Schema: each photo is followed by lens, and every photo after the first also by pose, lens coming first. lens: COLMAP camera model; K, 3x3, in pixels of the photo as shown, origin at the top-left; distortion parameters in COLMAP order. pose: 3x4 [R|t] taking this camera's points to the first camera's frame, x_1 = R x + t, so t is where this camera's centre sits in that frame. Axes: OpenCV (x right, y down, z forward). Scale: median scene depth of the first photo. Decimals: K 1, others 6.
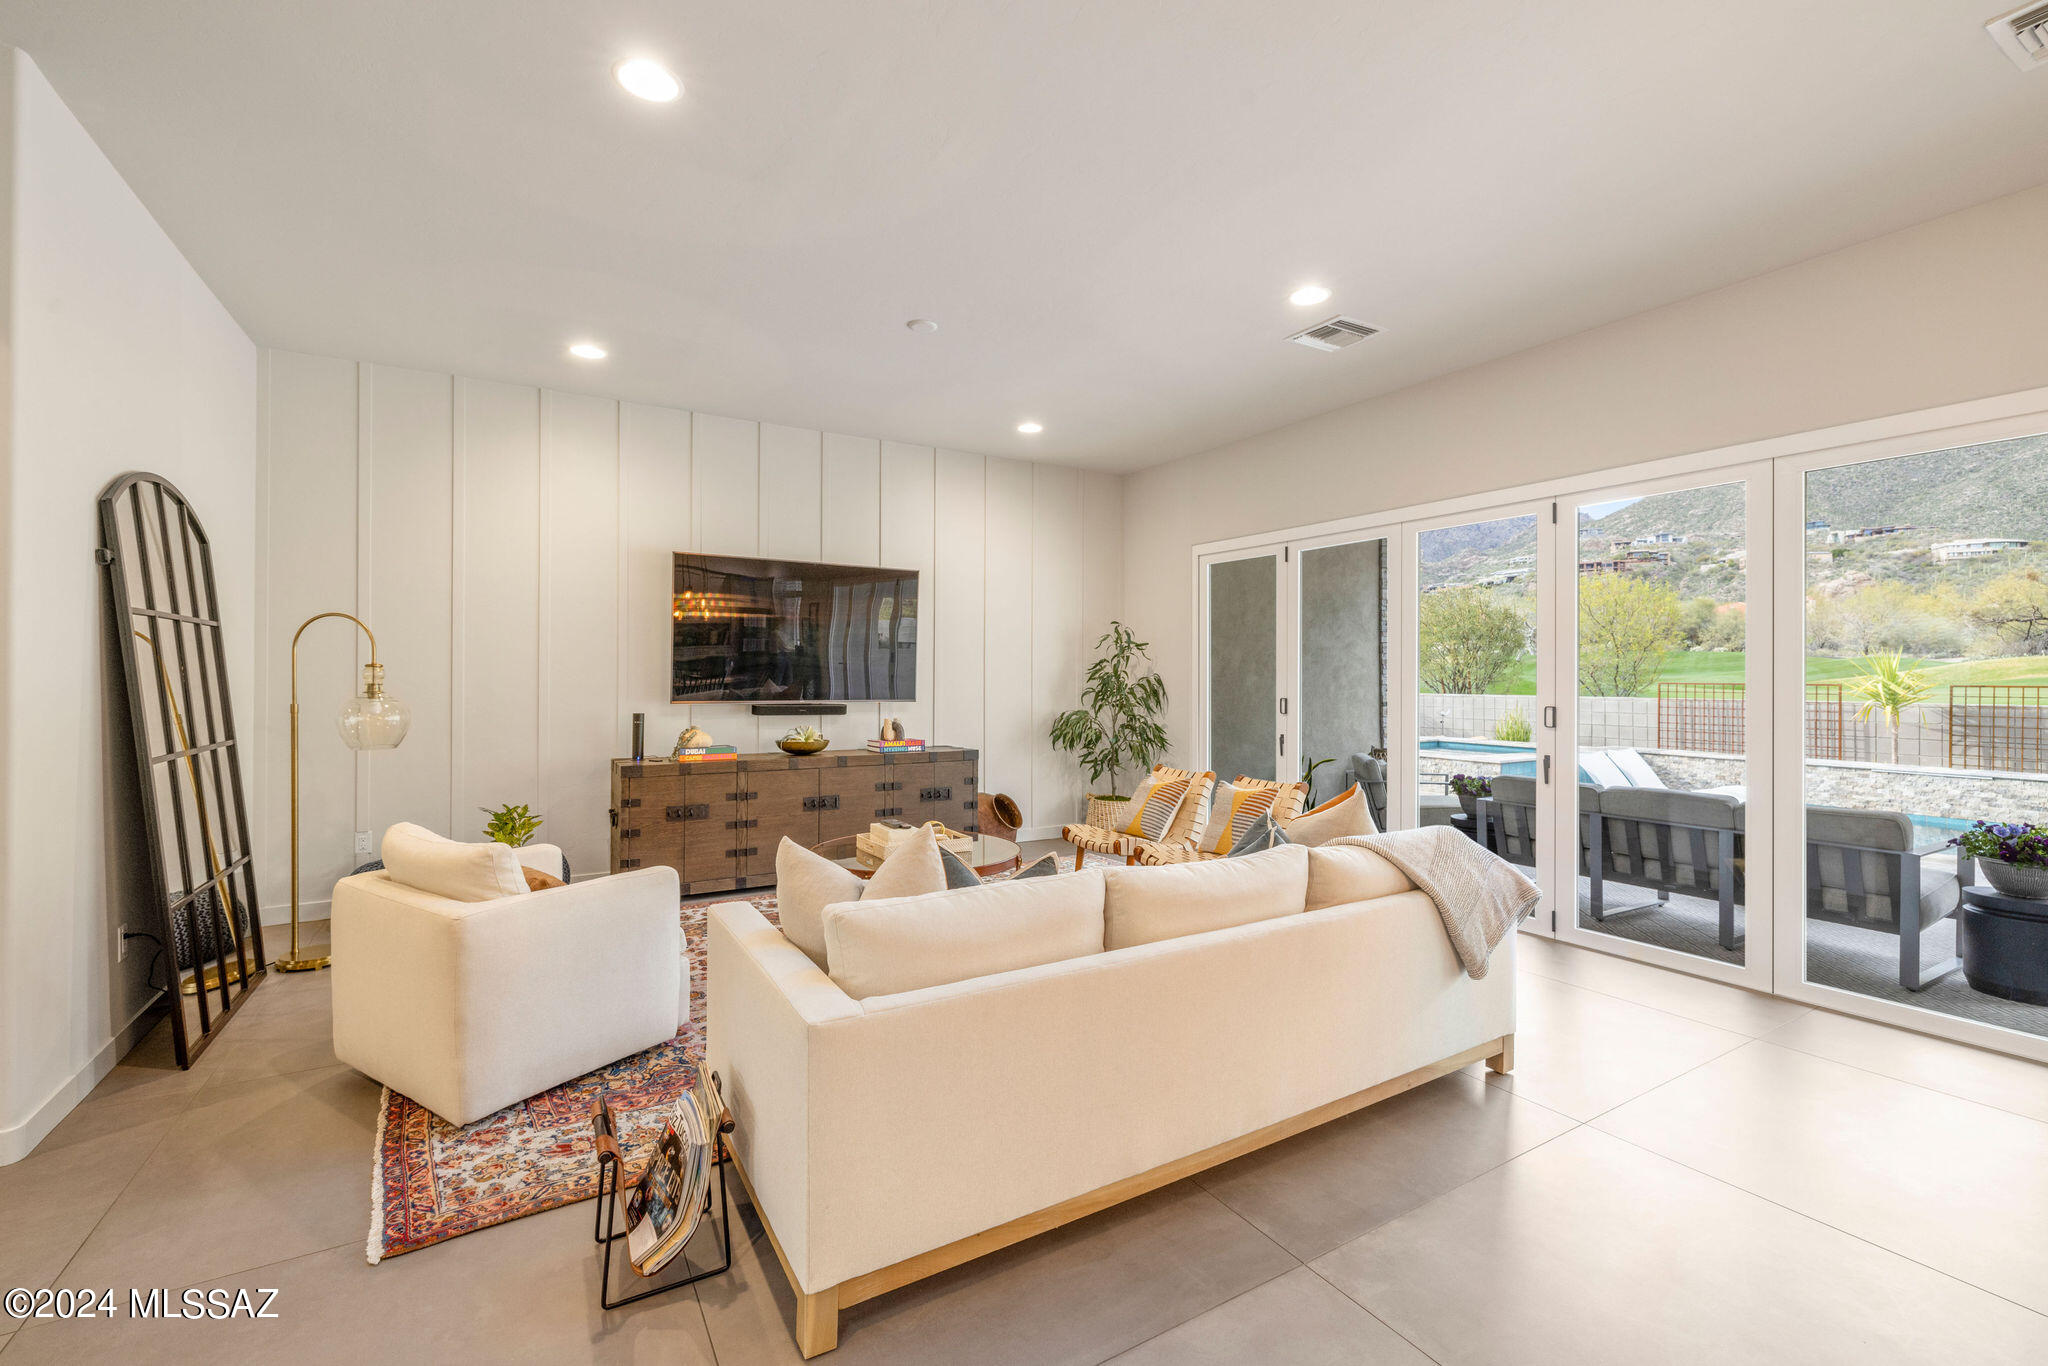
lens RADIAL K [[874.5, 0, 1037.8], [0, 874.5, 671.2], [0, 0, 1]] dist [0.000870, 0.000232]
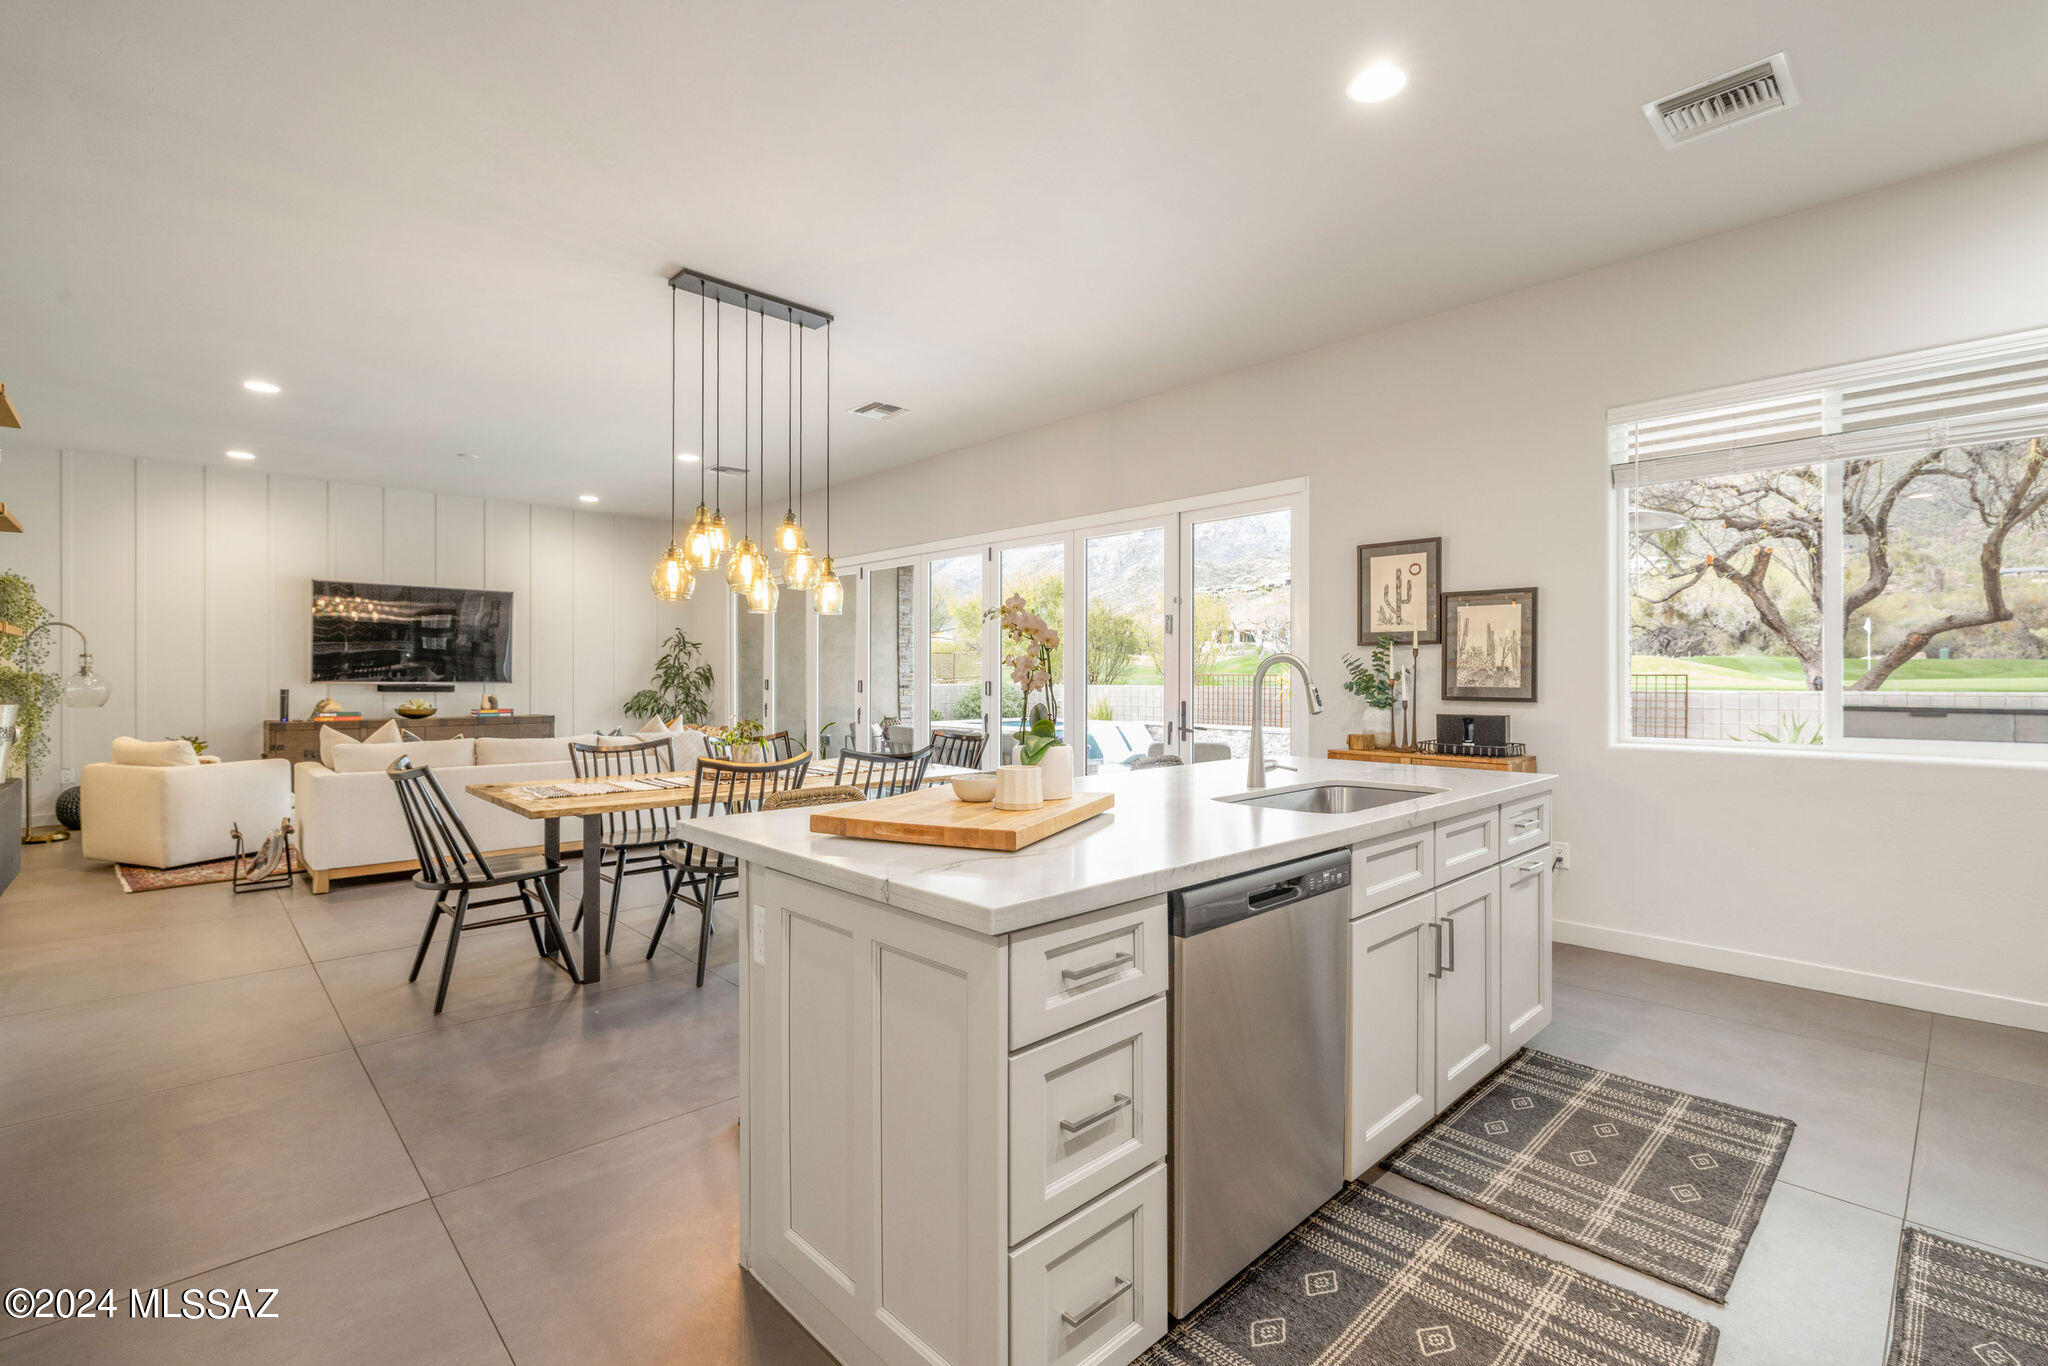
lens RADIAL K [[915.6, 0, 1031.8], [0, 915.6, 680.1], [0, 0, 1]] dist [-0.002912, 0.001085]
pose [[0.976860, -0.002413, 0.213866, 0.385475], [0.000065, 0.999940, 0.010985, 0.013458], [-0.213880, -0.010717, 0.976801, -0.671998]]
